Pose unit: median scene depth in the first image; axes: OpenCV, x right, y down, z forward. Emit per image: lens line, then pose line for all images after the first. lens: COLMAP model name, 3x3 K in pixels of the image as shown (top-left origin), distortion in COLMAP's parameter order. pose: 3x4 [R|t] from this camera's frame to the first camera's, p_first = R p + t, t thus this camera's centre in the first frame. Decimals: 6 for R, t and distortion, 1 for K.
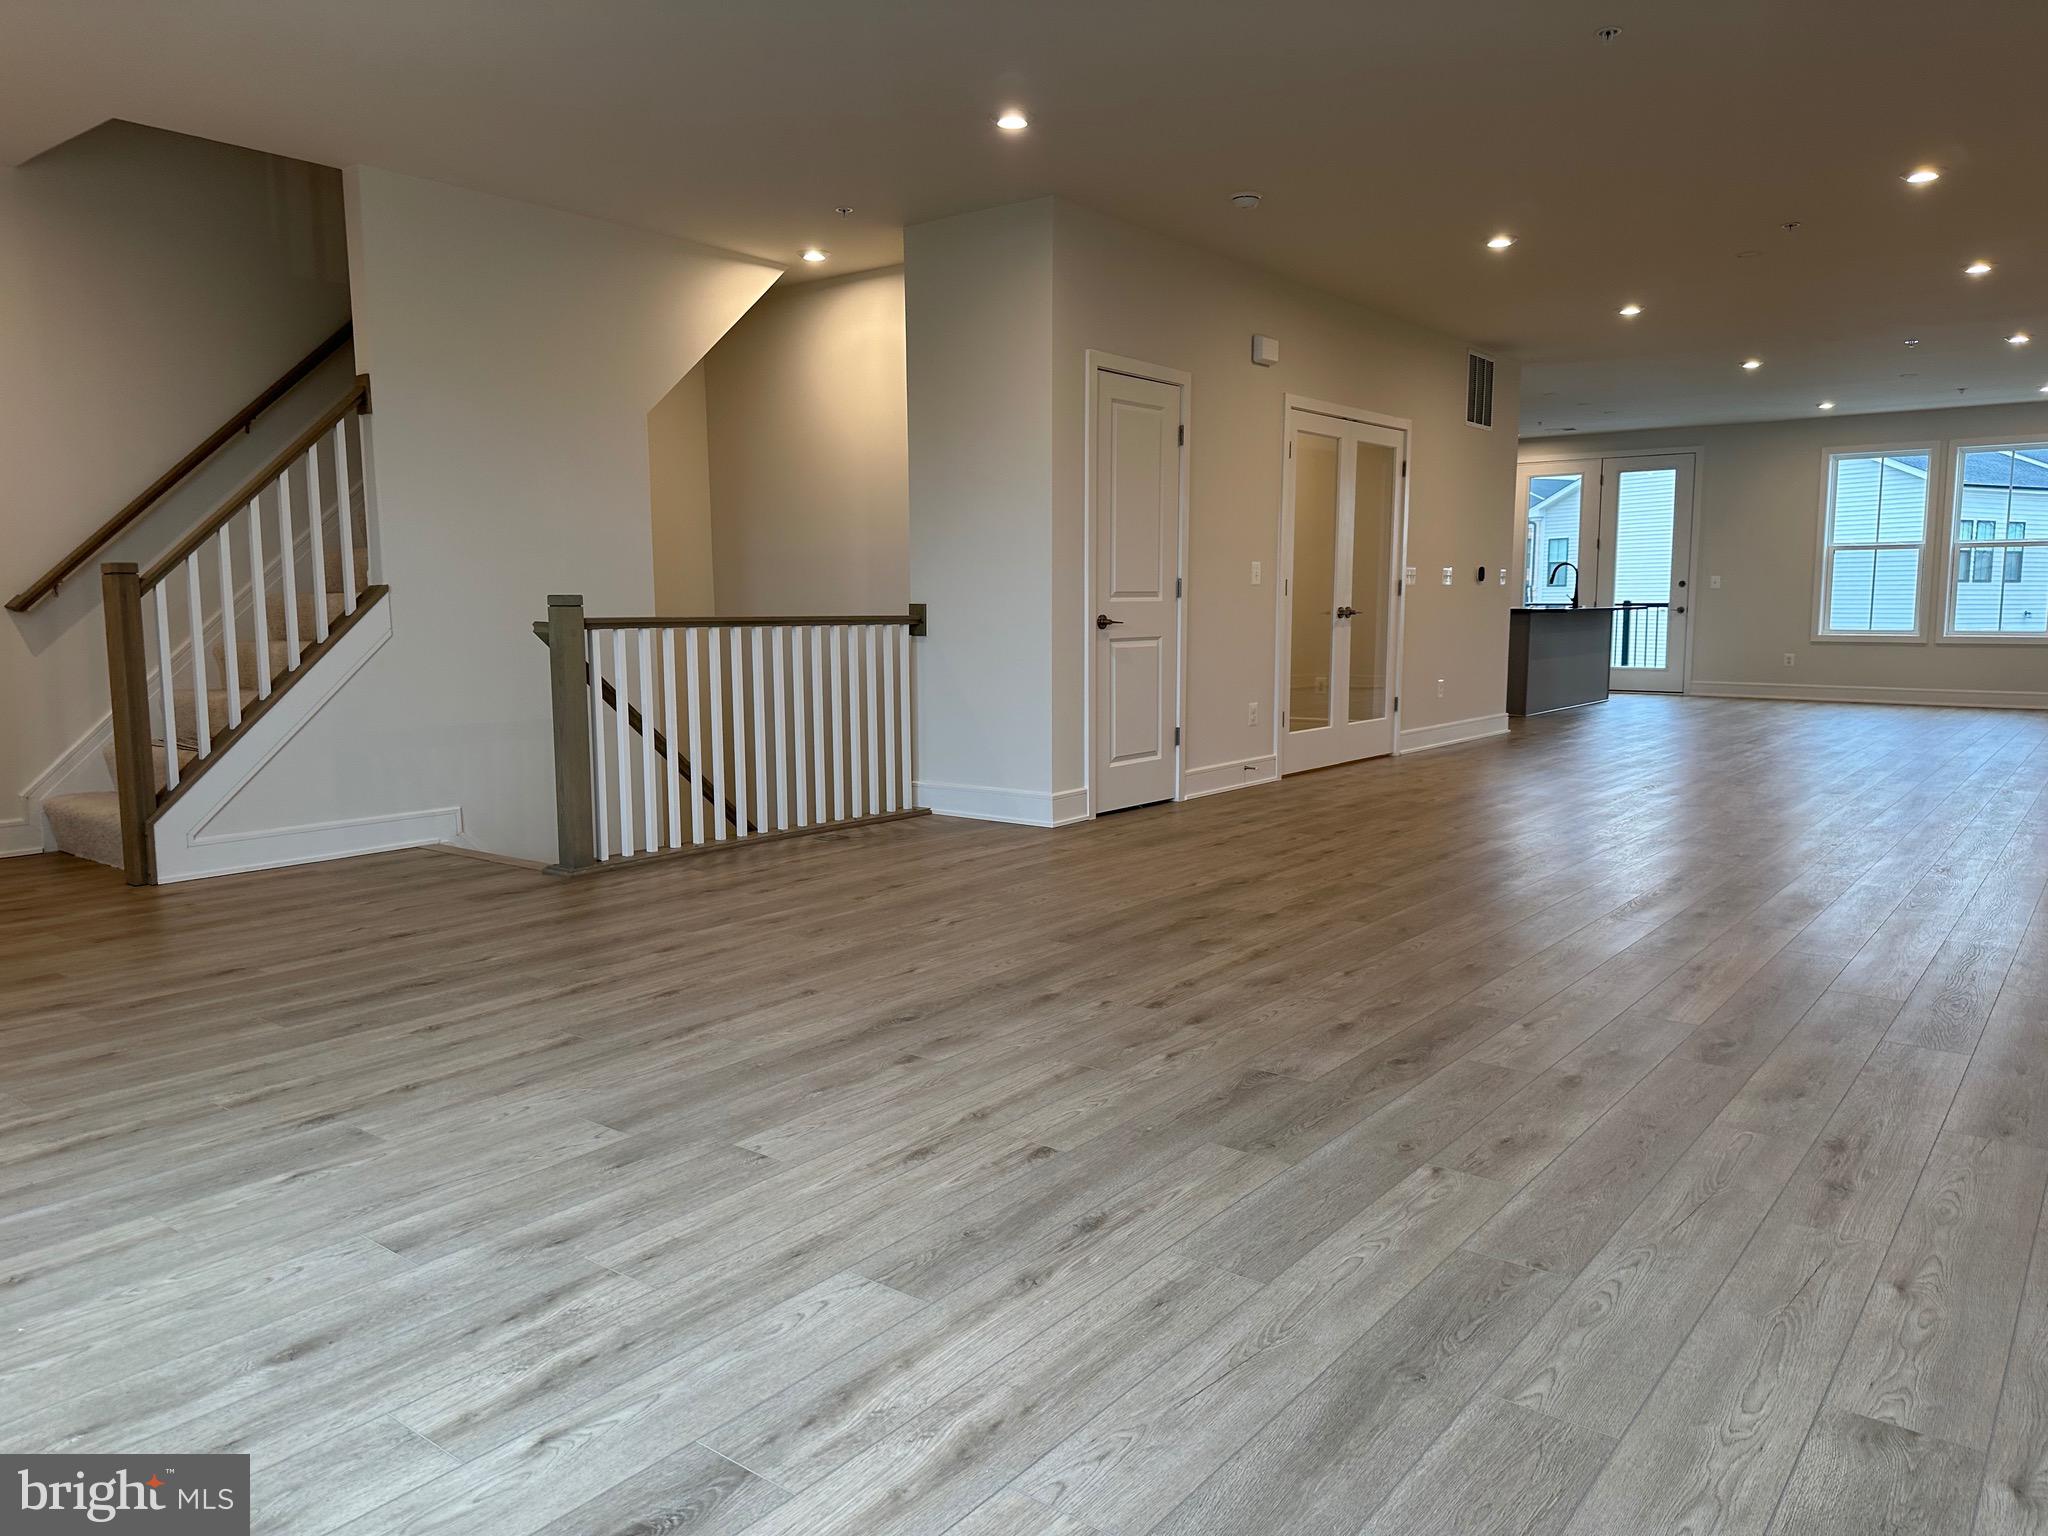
lens RADIAL K [[1431.1, 0, 1022.3], [0, 1431.1, 769.6], [0, 0, 1]] dist [0.062252, -0.069865]
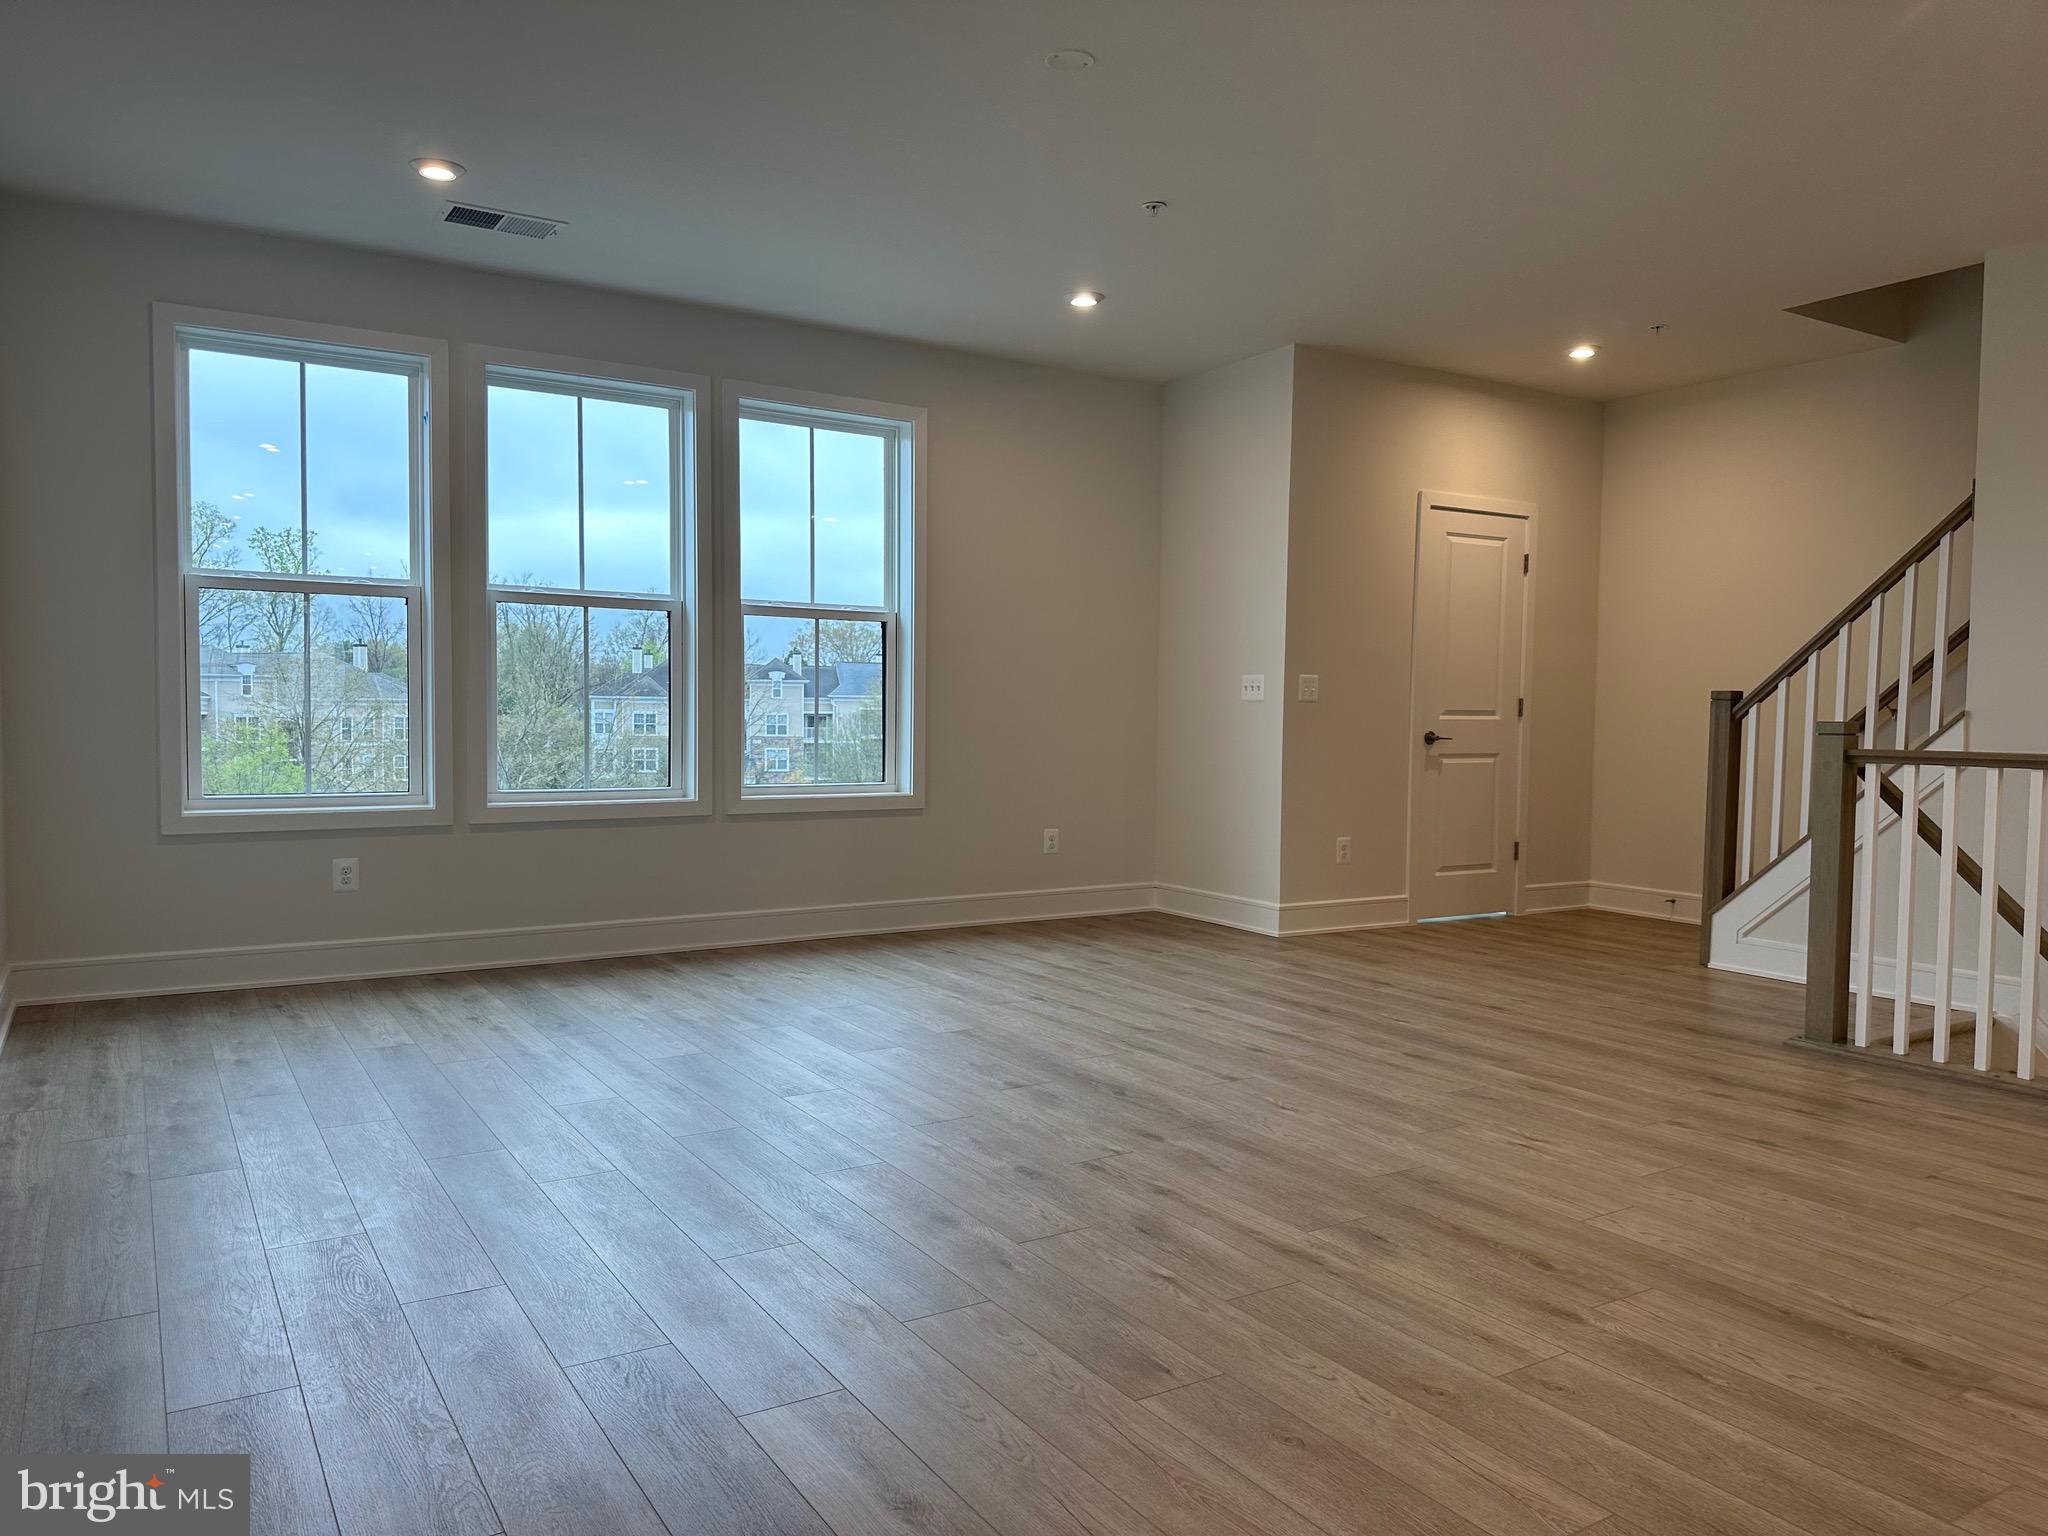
lens RADIAL K [[1431.1, 0, 1031.7], [0, 1431.1, 768.8], [0, 0, 1]] dist [0.062252, -0.069865]
pose [[-0.332292, 0.044737, -0.942115, 0.504387], [-0.125927, 0.987827, 0.091323, -0.086766], [0.934732, 0.148983, -0.322613, 0.644516]]
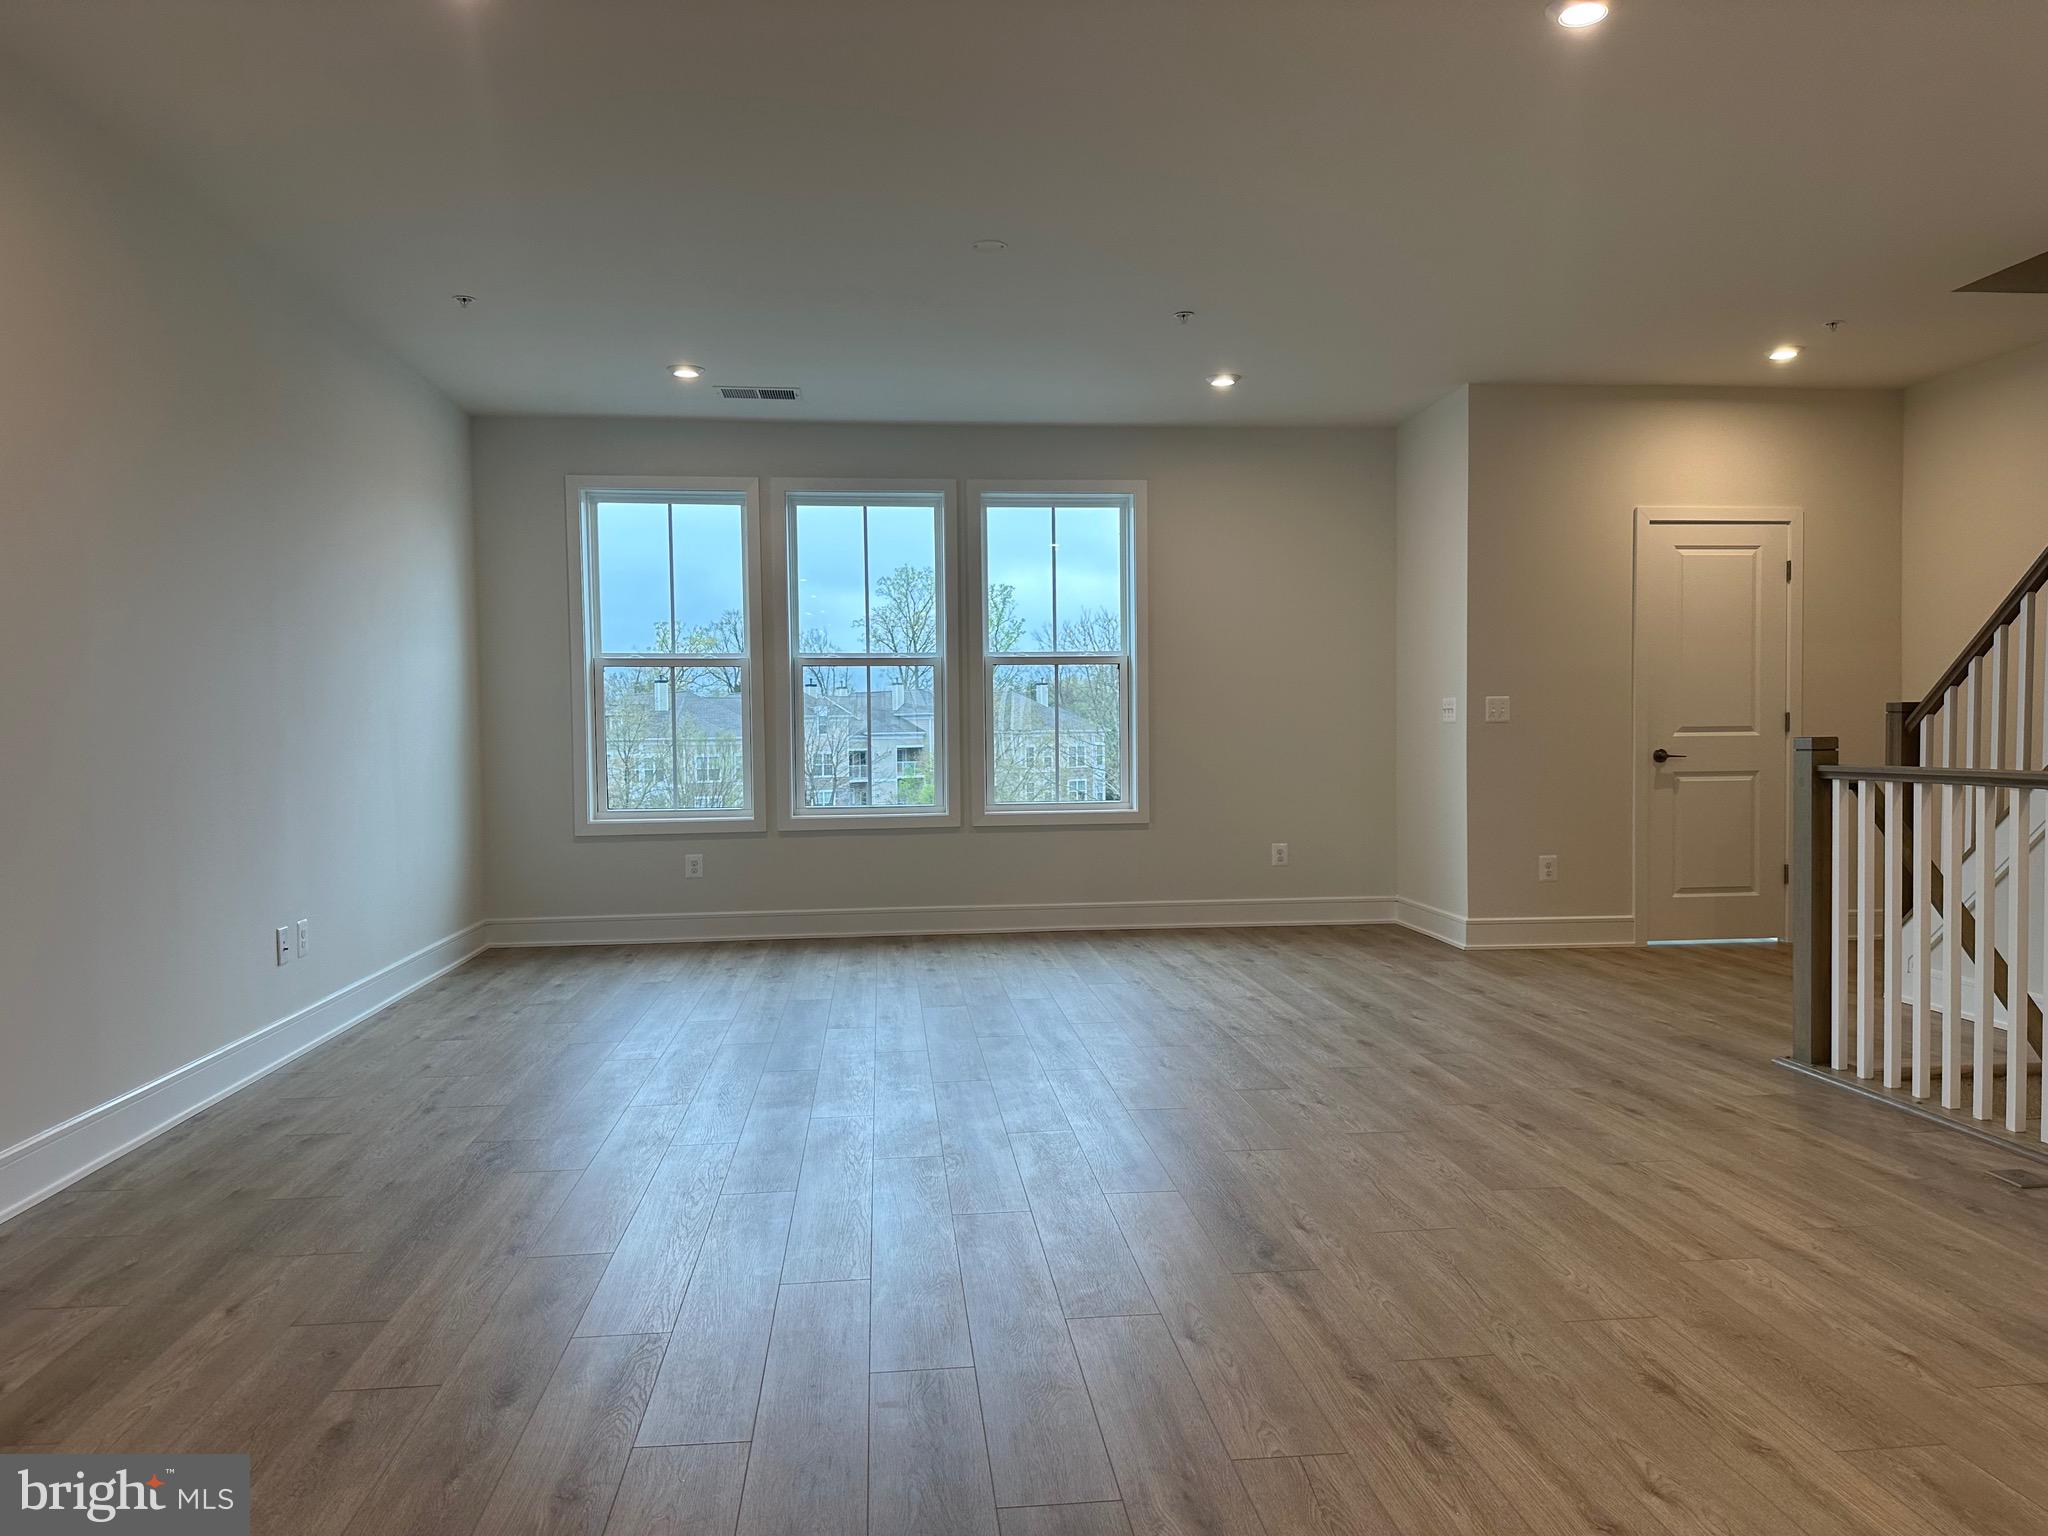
lens RADIAL K [[1431.1, 0, 1026.9], [0, 1431.1, 762.7], [0, 0, 1]] dist [0.062252, -0.069865]
pose [[-0.719297, 0.032076, -0.693962, 0.463477], [-0.068643, 0.990764, 0.116943, -0.134118], [0.691303, 0.131752, -0.710451, 0.990666]]
